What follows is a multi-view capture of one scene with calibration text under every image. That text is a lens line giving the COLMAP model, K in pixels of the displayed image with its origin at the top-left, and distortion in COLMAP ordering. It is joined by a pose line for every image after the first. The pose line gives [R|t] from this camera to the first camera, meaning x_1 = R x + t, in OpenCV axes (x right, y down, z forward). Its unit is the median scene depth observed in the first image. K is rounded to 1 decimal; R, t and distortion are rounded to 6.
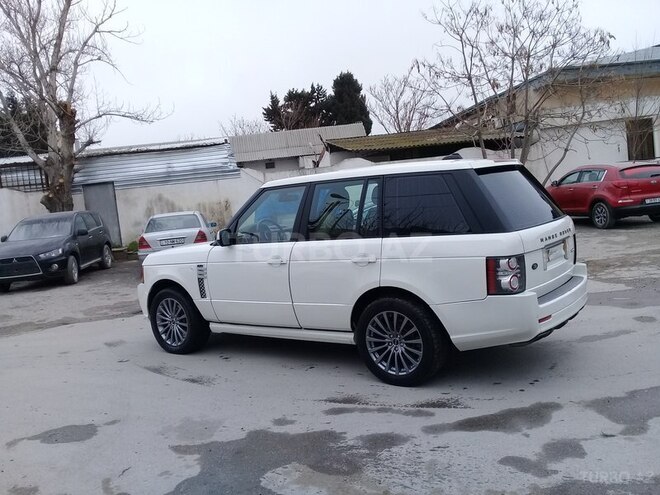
lens RADIAL K [[602.2, 0, 323.0], [0, 602.2, 246.9], [0, 0, 1]] dist [0.121631, -0.247122]
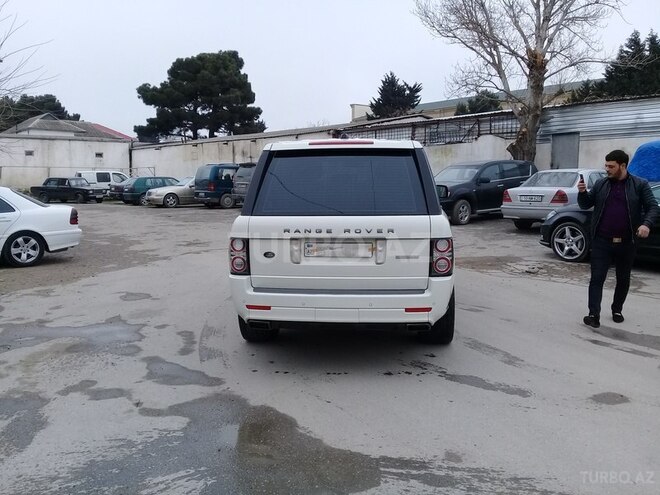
lens RADIAL K [[602.2, 0, 323.0], [0, 602.2, 246.9], [0, 0, 1]] dist [0.121631, -0.247122]
pose [[0.520813, 0.194996, -0.831102, 0.411948], [-0.113381, 0.980738, 0.159053, -0.050644], [0.846108, 0.011394, 0.532890, 0.188846]]
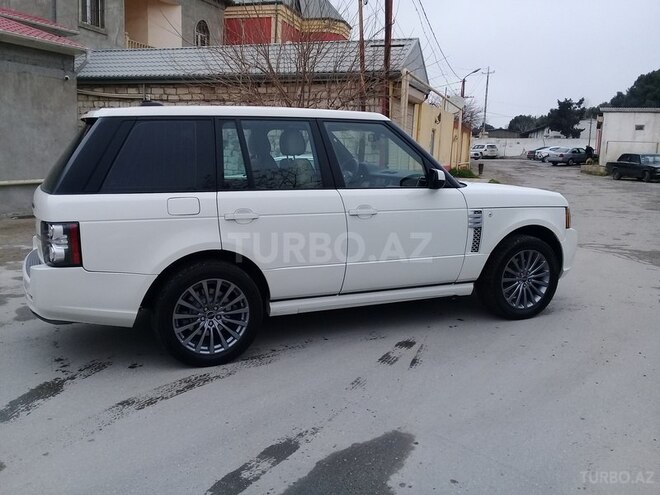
lens RADIAL K [[602.2, 0, 323.0], [0, 602.2, 246.9], [0, 0, 1]] dist [0.121631, -0.247122]
pose [[-0.483515, 0.231379, -0.844202, 0.351502], [-0.033784, 0.958780, 0.282132, -0.084059], [0.874684, 0.164936, -0.455768, 0.670109]]
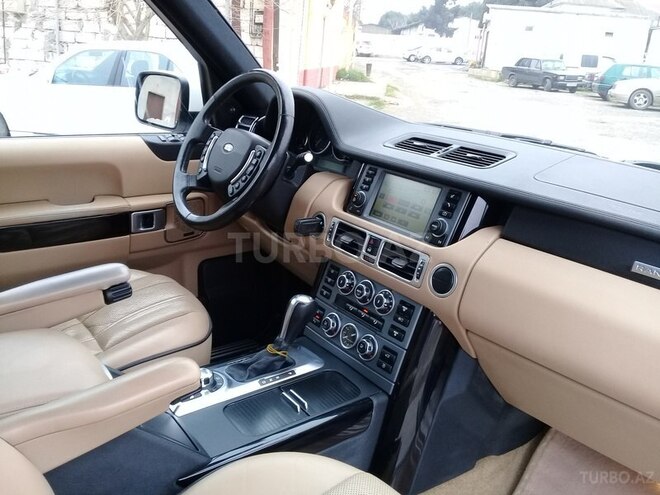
lens RADIAL K [[602.2, 0, 323.0], [0, 602.2, 246.9], [0, 0, 1]] dist [0.121631, -0.247122]
pose [[-0.291777, 0.379135, -0.878136, 0.045312], [-0.103253, 0.900235, 0.422984, -0.038594], [0.950897, 0.214087, -0.223521, 0.512931]]
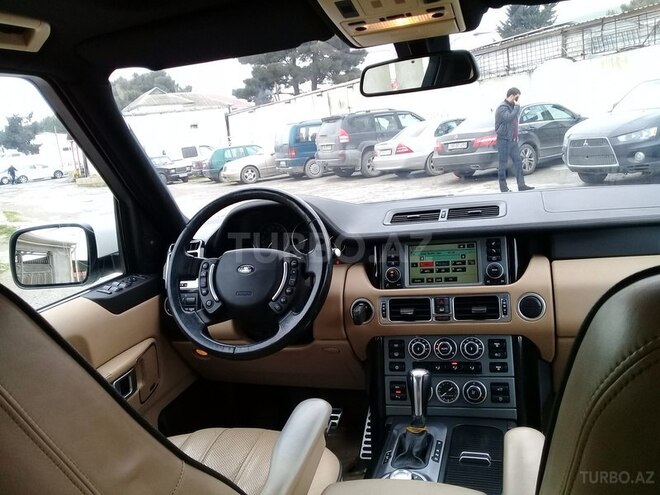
lens RADIAL K [[602.2, 0, 323.0], [0, 602.2, 246.9], [0, 0, 1]] dist [0.121631, -0.247122]
pose [[0.347159, 0.228820, -0.909462, 0.048059], [0.011322, 0.968683, 0.248042, -0.036841], [0.937738, -0.096407, 0.333697, 0.449650]]
